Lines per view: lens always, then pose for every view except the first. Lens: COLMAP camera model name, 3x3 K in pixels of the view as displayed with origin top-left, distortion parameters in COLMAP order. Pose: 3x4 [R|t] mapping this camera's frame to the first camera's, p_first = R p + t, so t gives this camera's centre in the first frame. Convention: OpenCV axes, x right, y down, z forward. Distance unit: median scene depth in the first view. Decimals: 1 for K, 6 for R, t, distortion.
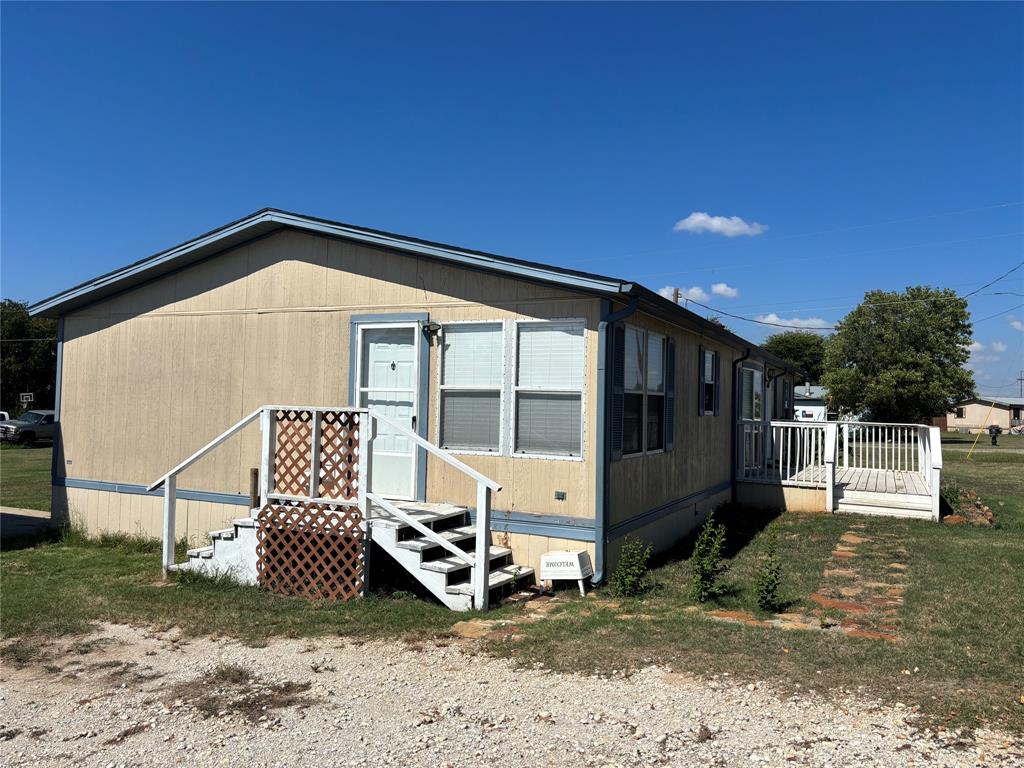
lens RADIAL K [[779.1, 0, 514.6], [0, 779.1, 378.4], [0, 0, 1]] dist [0.026135, -0.024024]
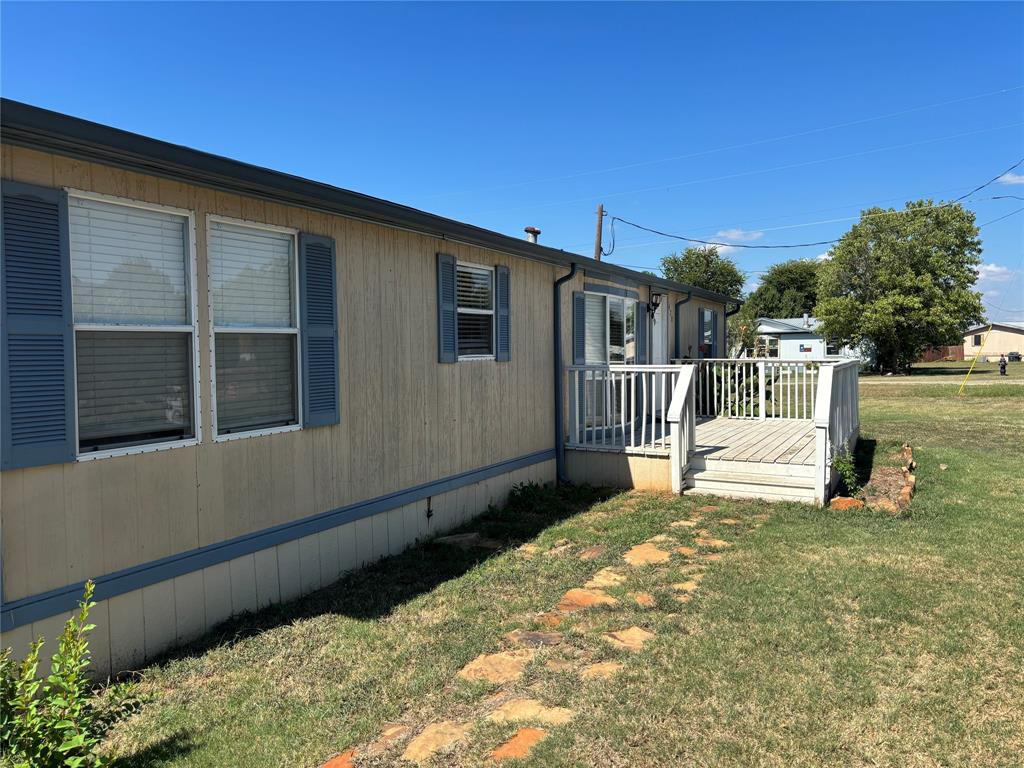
lens RADIAL K [[779.1, 0, 517.3], [0, 779.1, 389.1], [0, 0, 1]] dist [0.026135, -0.024024]
pose [[0.998946, -0.037689, -0.026195, 0.072999], [0.039741, 0.995771, 0.082834, 0.004308], [0.022963, -0.083788, 0.996219, 0.082182]]
